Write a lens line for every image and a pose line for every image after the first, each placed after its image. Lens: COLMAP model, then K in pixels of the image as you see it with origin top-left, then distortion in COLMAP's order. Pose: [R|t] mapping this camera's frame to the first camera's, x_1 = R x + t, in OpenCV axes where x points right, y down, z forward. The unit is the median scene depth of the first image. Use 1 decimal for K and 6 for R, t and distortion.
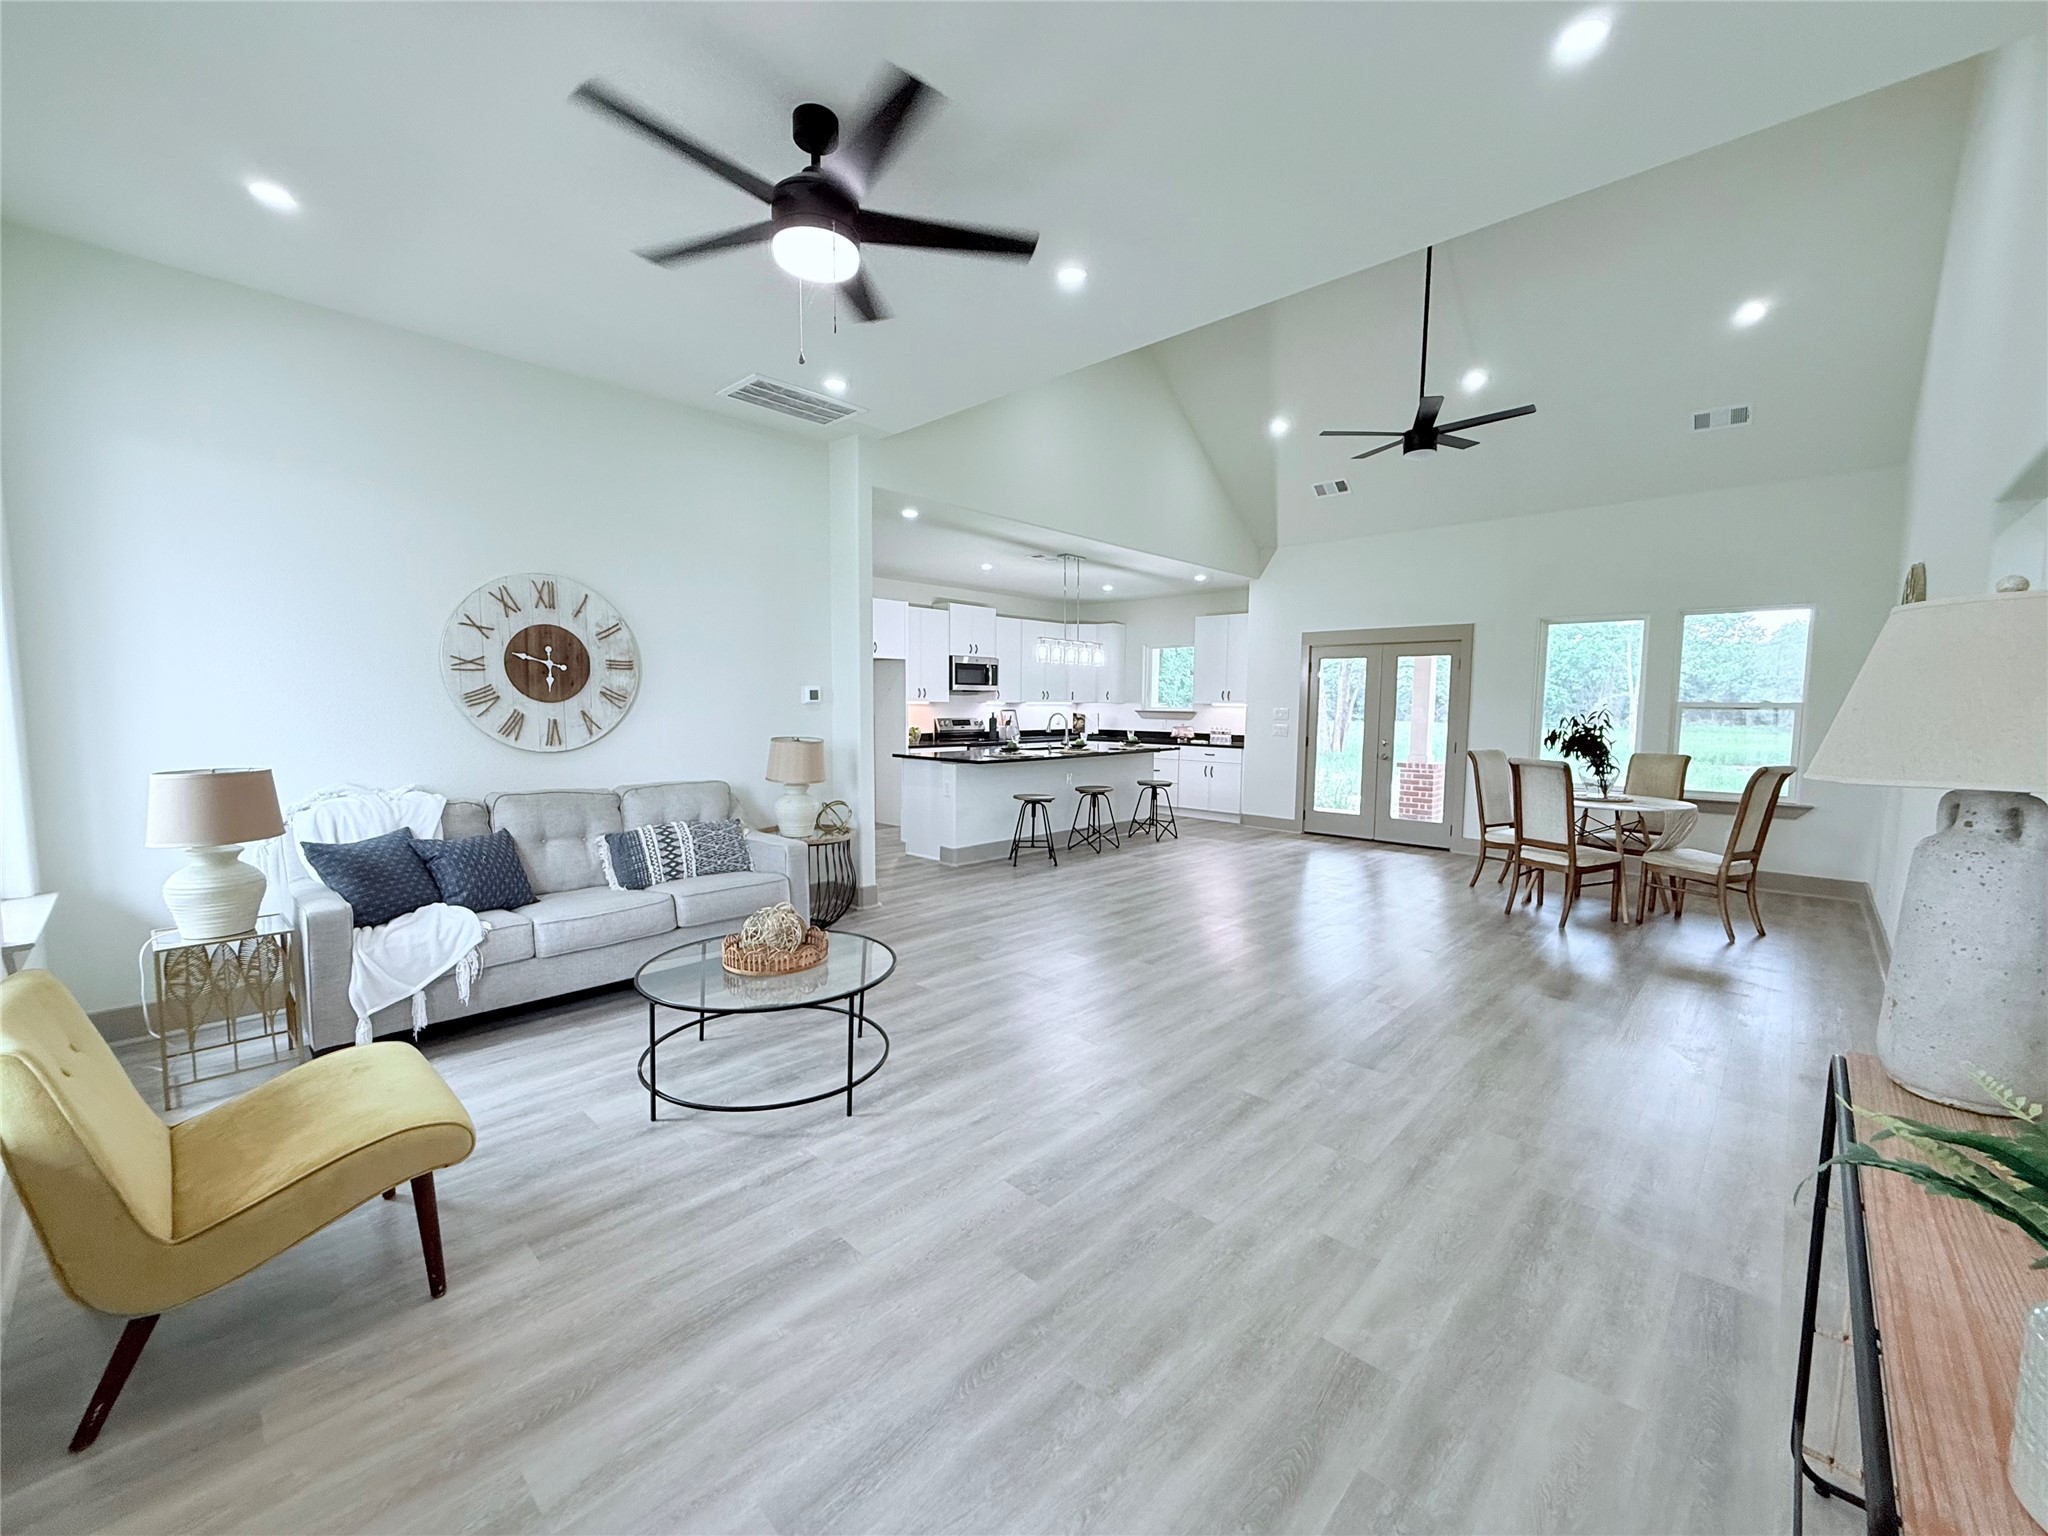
lens RADIAL K [[819.0, 0, 1023.6], [0, 819.0, 772.1], [0, 0, 1]] dist [-0.000318, 0.000383]
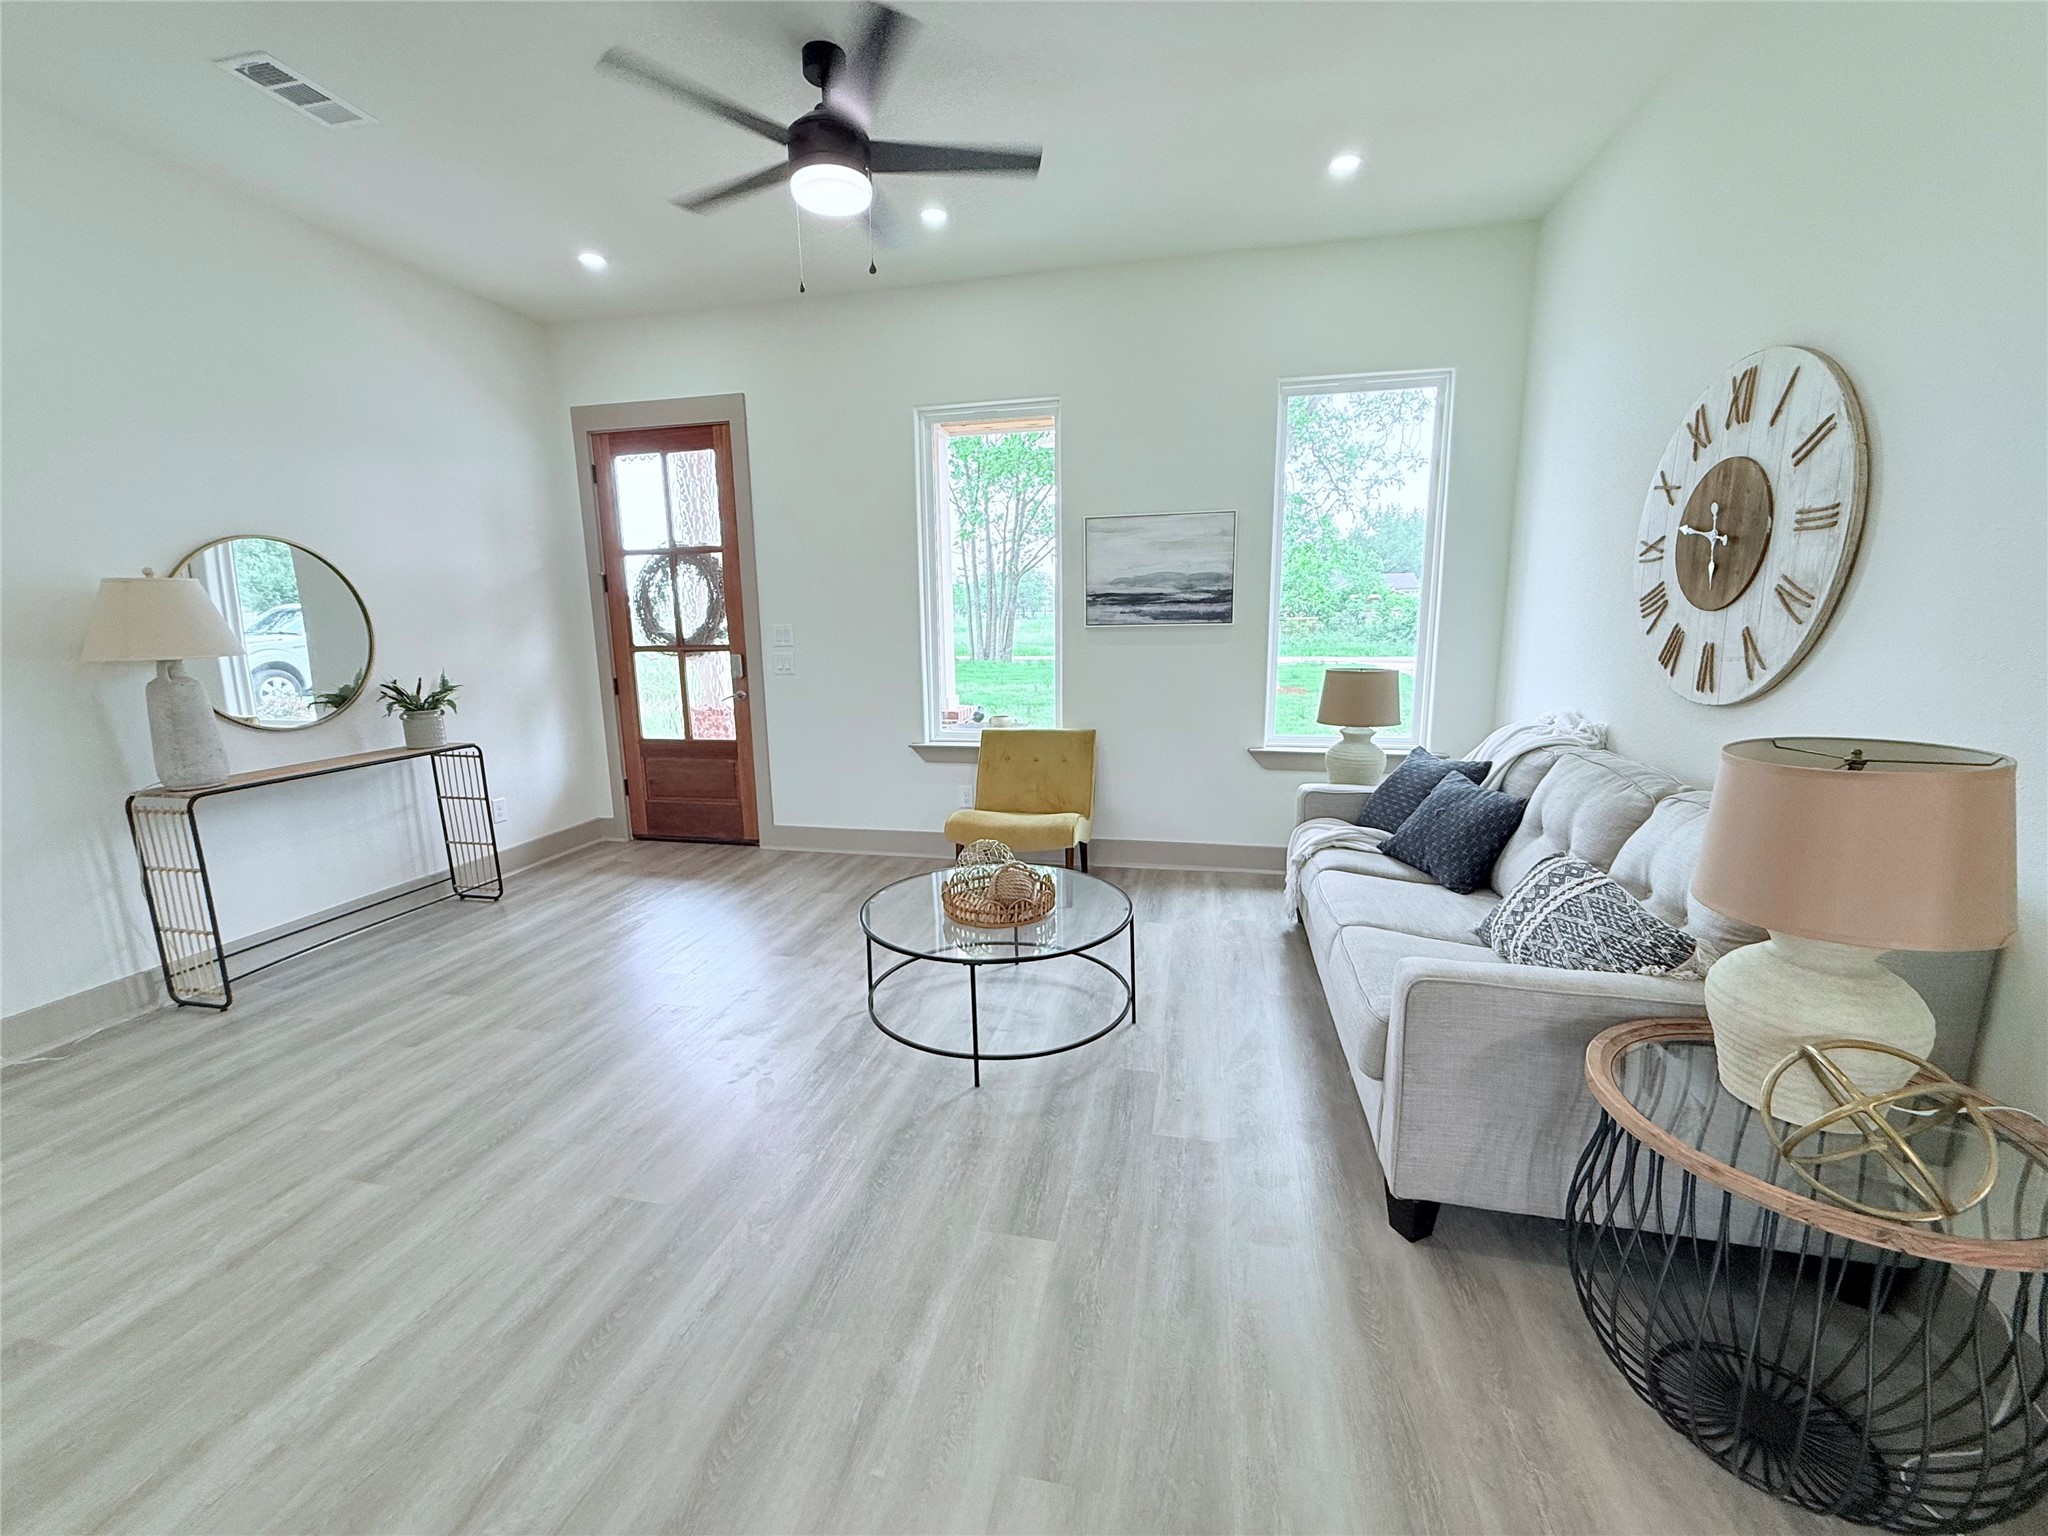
lens RADIAL K [[810.5, 0, 1022.3], [0, 810.5, 774.1], [0, 0, 1]] dist [-0.000646, -0.000076]
pose [[-0.856991, 0.101629, -0.505210, 0.049486], [-0.036891, 0.965747, 0.256851, -0.063661], [0.514008, 0.238757, -0.823887, 0.773912]]
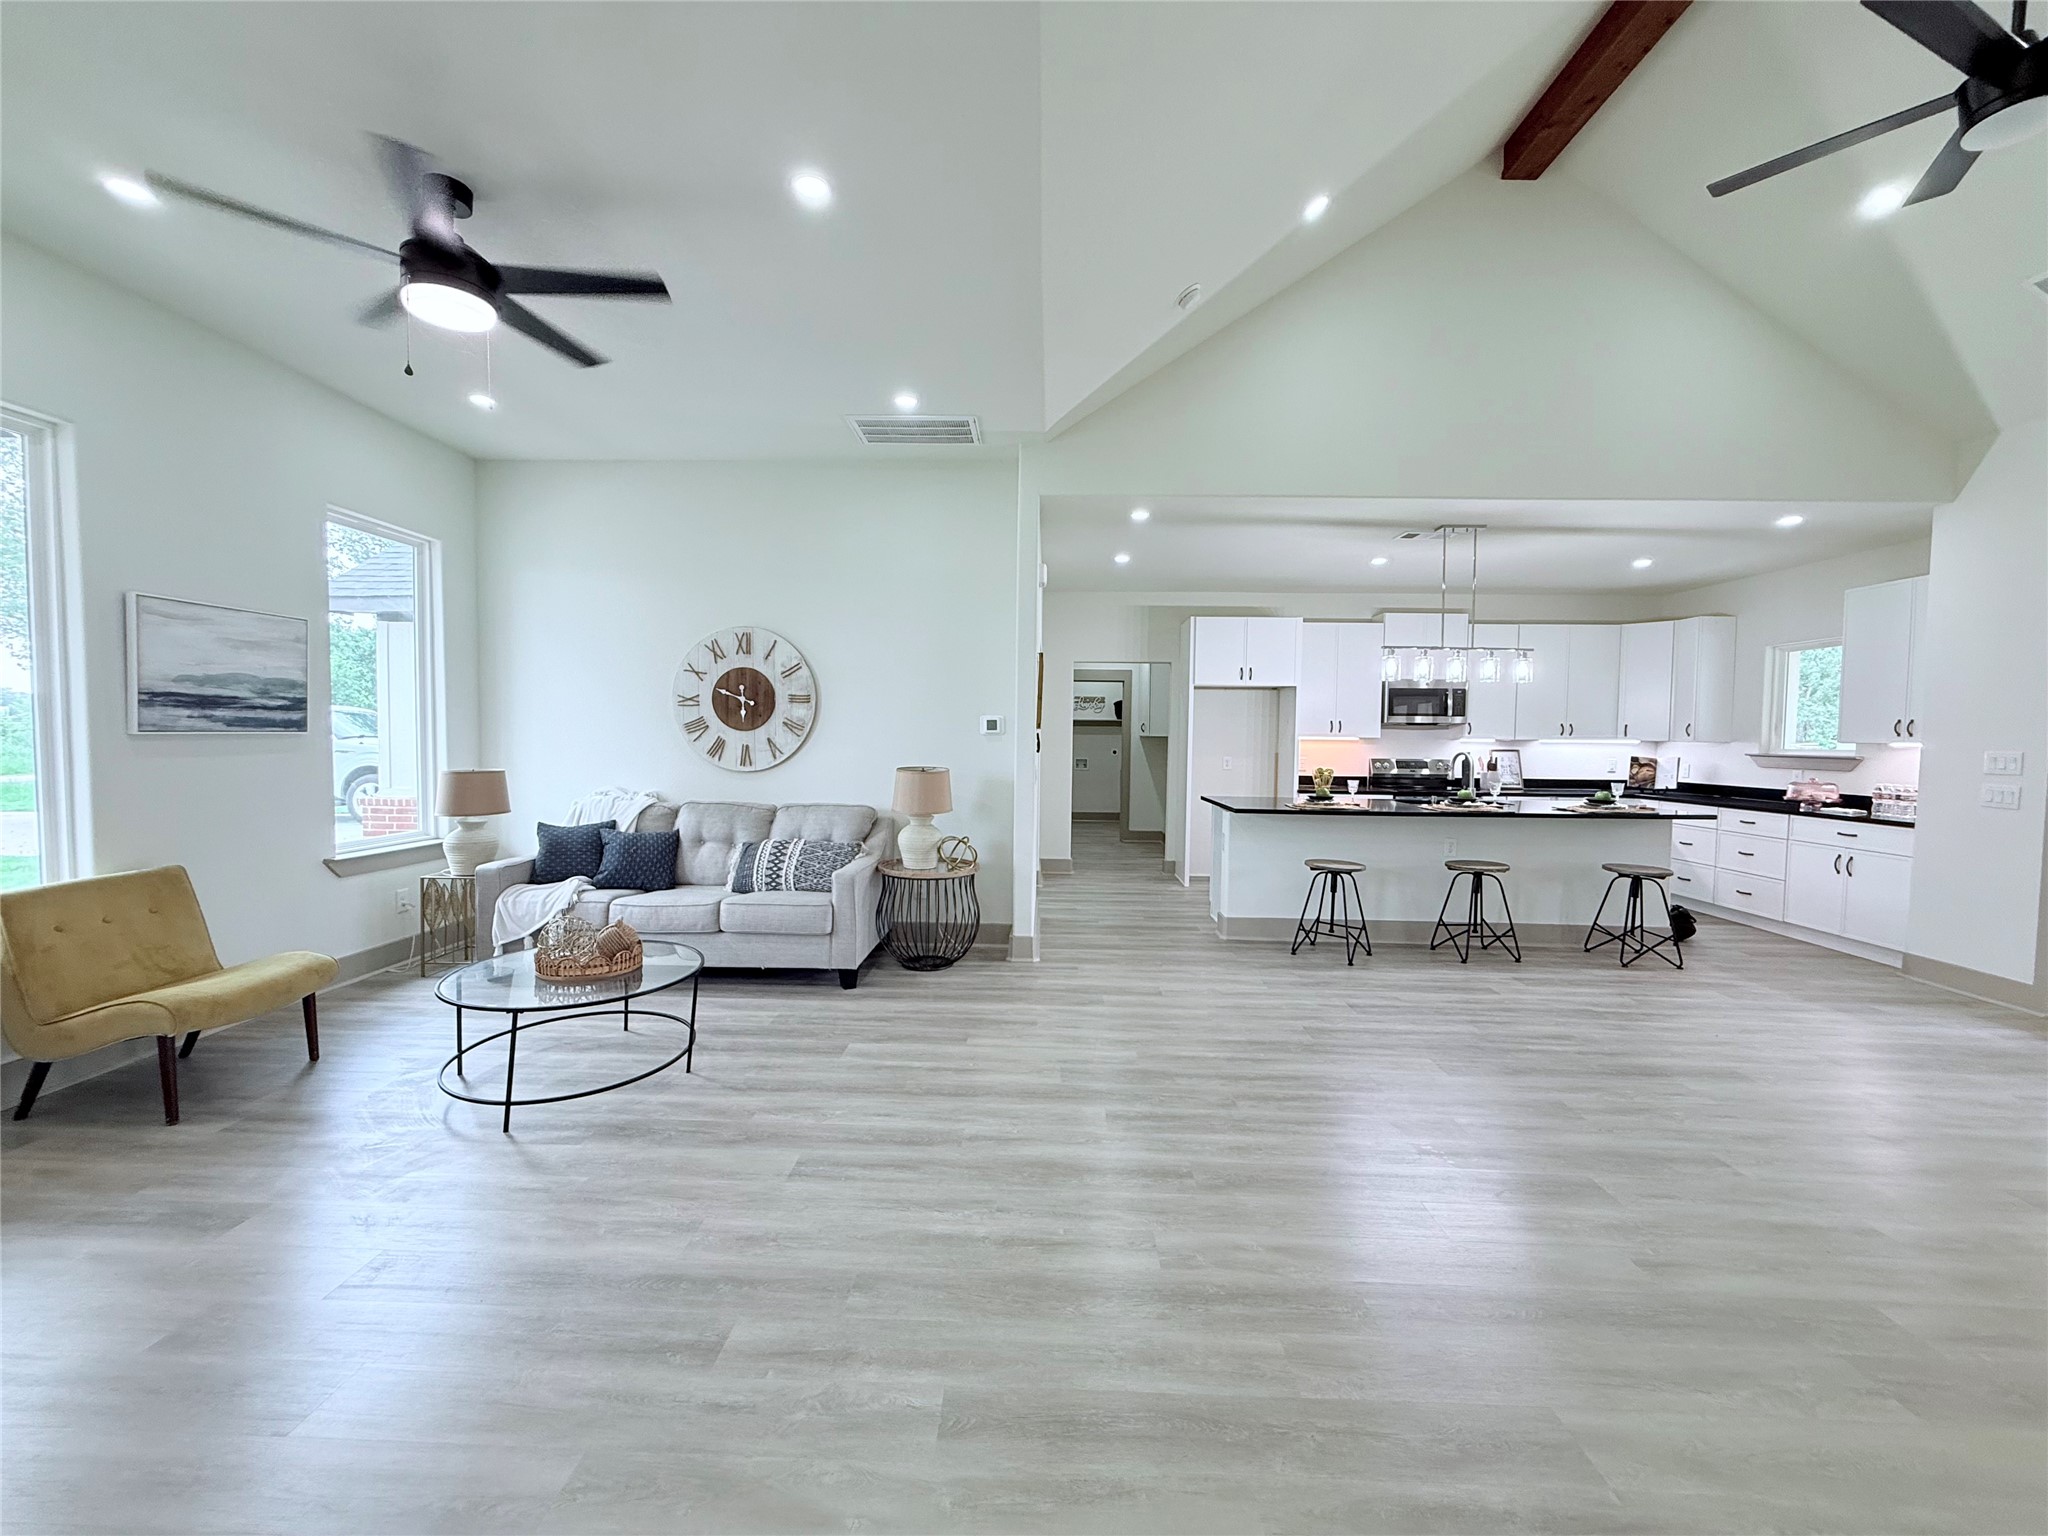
lens RADIAL K [[821.3, 0, 1019.1], [0, 821.3, 769.1], [0, 0, 1]] dist [-0.000359, 0.000123]
pose [[0.664473, 0.030956, -0.746671, 0.384556], [-0.071491, 0.997192, -0.022278, -0.018984], [0.743885, 0.068183, 0.664821, 0.312301]]
